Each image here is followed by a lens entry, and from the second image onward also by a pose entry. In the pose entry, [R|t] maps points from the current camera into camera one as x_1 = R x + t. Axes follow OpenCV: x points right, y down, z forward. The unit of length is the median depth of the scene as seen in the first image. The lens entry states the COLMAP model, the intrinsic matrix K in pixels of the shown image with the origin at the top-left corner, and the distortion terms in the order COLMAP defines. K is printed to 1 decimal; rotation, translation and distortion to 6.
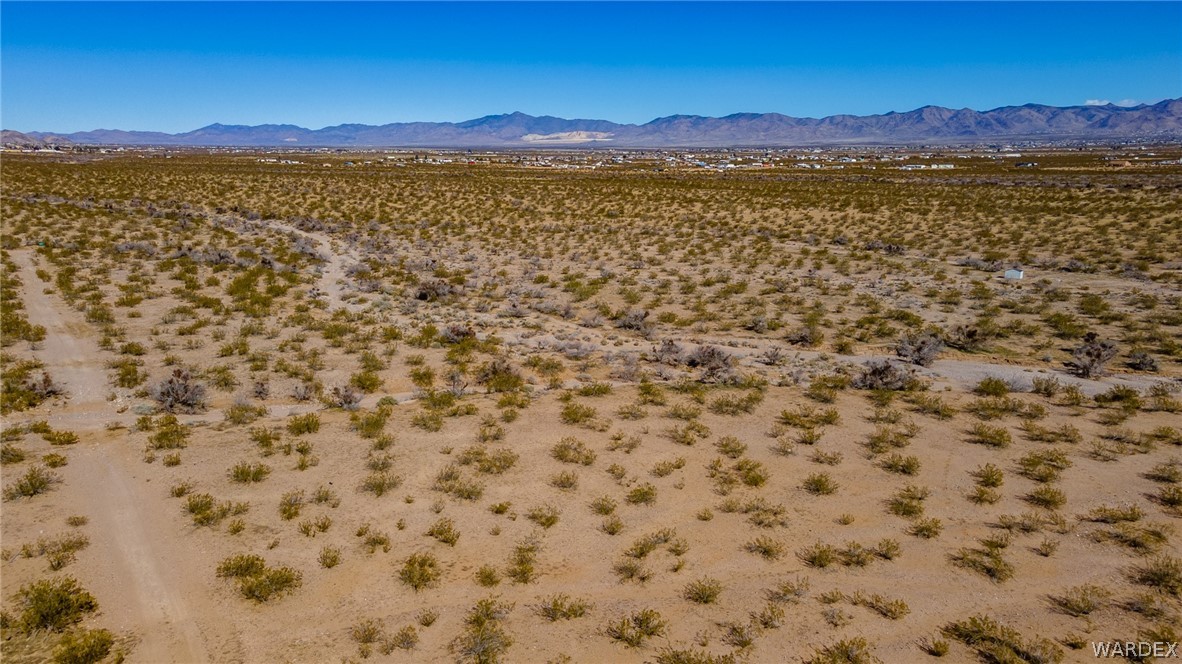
lens RADIAL K [[851.7, 0, 596.0], [0, 851.7, 332.2], [0, 0, 1]] dist [0.074698, 0.053108]
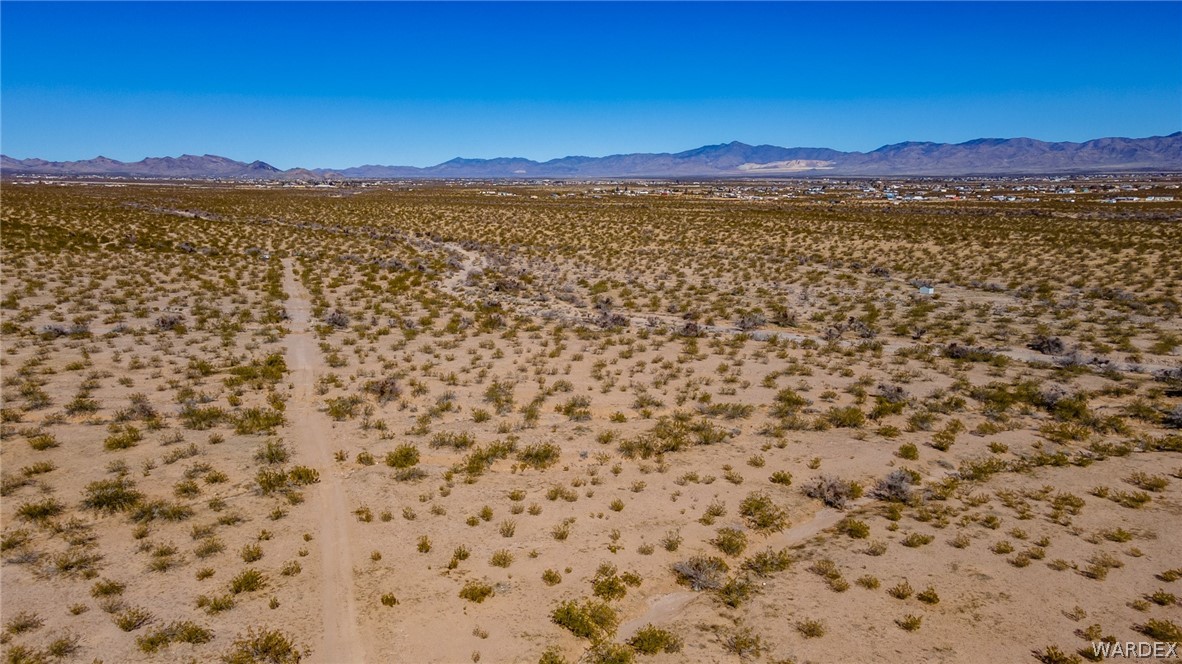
lens RADIAL K [[851.7, 0, 592.4], [0, 851.7, 330.5], [0, 0, 1]] dist [0.074698, 0.053108]
pose [[0.969210, 0.045064, -0.242077, 0.168387], [-0.053554, 0.998155, -0.028601, 0.033521], [0.240342, 0.040685, 0.969835, -0.232377]]
